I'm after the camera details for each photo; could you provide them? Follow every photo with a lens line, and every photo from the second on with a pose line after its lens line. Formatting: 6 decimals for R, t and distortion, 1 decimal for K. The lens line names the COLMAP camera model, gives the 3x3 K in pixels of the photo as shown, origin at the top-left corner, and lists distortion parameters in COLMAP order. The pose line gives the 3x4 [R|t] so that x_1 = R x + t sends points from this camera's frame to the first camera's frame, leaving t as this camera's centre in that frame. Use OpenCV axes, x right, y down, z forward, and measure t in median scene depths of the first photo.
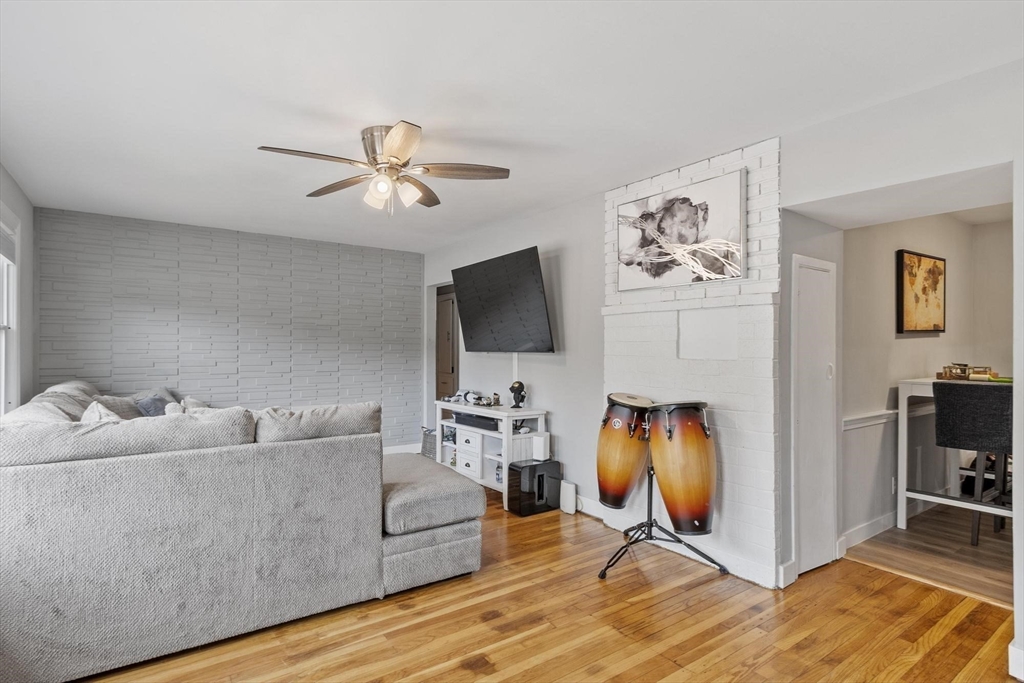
lens RADIAL K [[532.1, 0, 507.1], [0, 532.1, 346.7], [0, 0, 1]] dist [-0.003205, 0.000203]
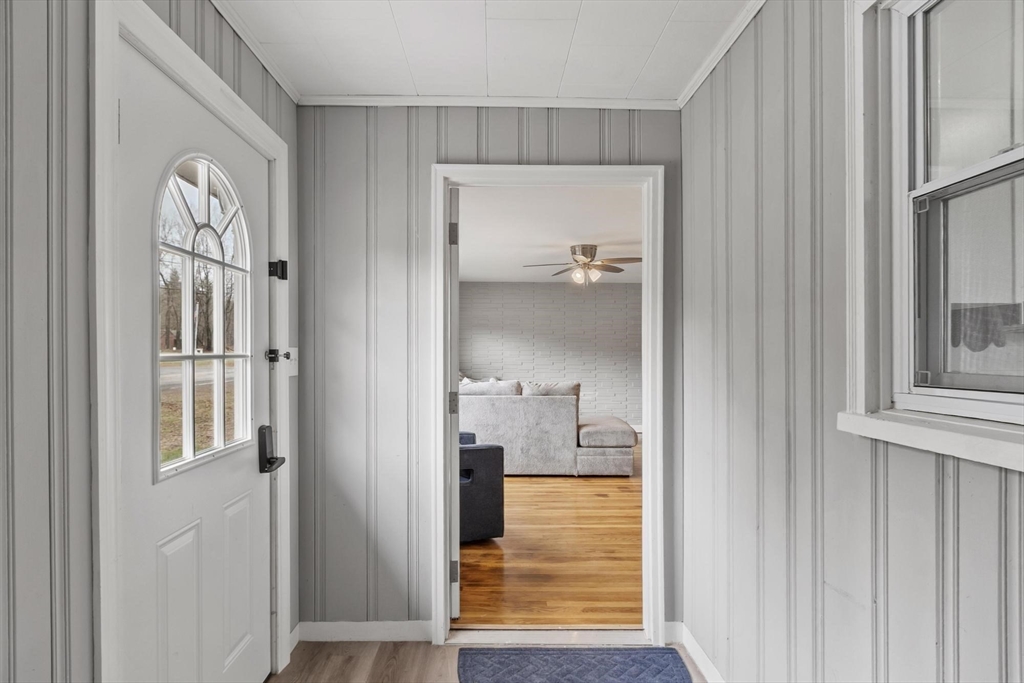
lens RADIAL K [[572.2, 0, 510.2], [0, 572.2, 348.9], [0, 0, 1]] dist [-0.000171, 0.000036]
pose [[0.839037, -0.004522, -0.544056, 0.746749], [0.001559, 0.999981, -0.005907, -0.006580], [0.544073, 0.004108, 0.839028, -0.989818]]
